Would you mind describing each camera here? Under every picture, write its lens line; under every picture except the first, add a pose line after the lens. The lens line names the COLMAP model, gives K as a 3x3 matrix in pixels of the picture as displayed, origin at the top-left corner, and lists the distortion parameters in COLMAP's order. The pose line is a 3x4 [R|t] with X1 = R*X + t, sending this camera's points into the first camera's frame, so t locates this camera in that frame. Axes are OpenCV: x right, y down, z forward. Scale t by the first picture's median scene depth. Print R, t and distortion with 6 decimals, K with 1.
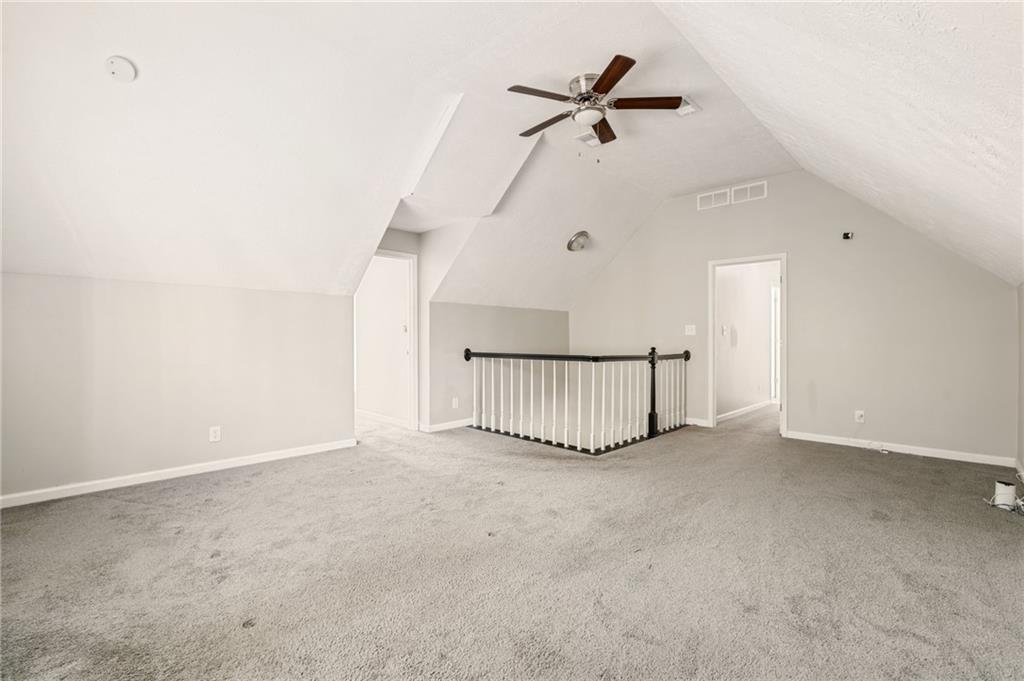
lens RADIAL K [[466.6, 0, 509.5], [0, 466.6, 339.6], [0, 0, 1]] dist [-0.000526, 0.000169]
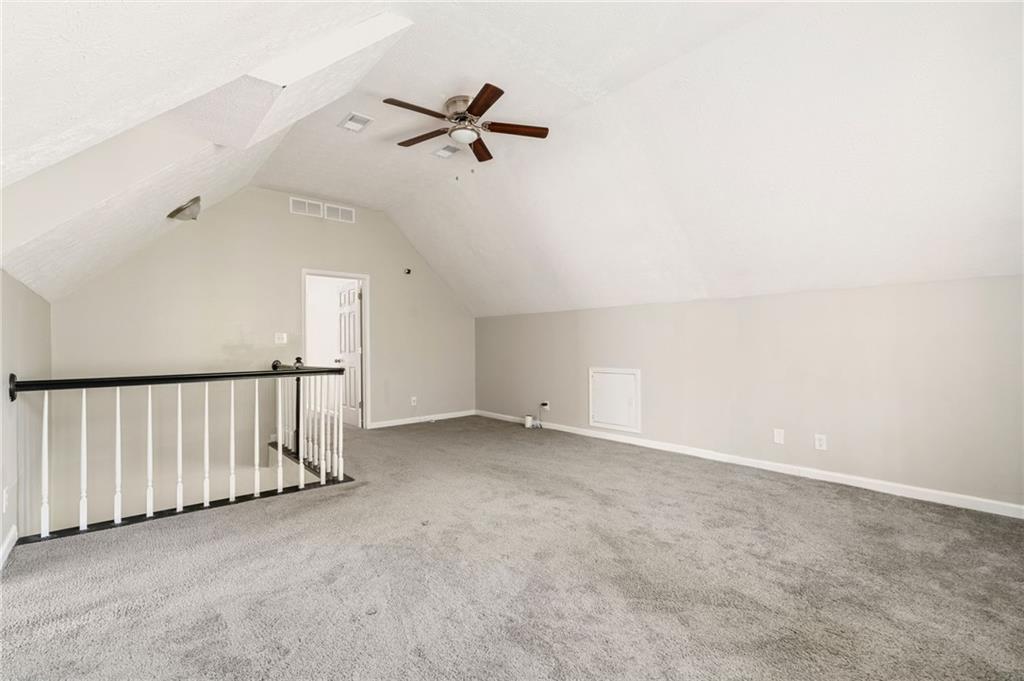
lens RADIAL K [[466.6, 0, 509.8], [0, 466.6, 338.9], [0, 0, 1]] dist [-0.000526, 0.000169]
pose [[0.089886, 0.006748, 0.995929, -0.528689], [0.015531, 0.999846, -0.008176, -0.004734], [-0.995831, 0.016202, 0.089768, 0.494226]]
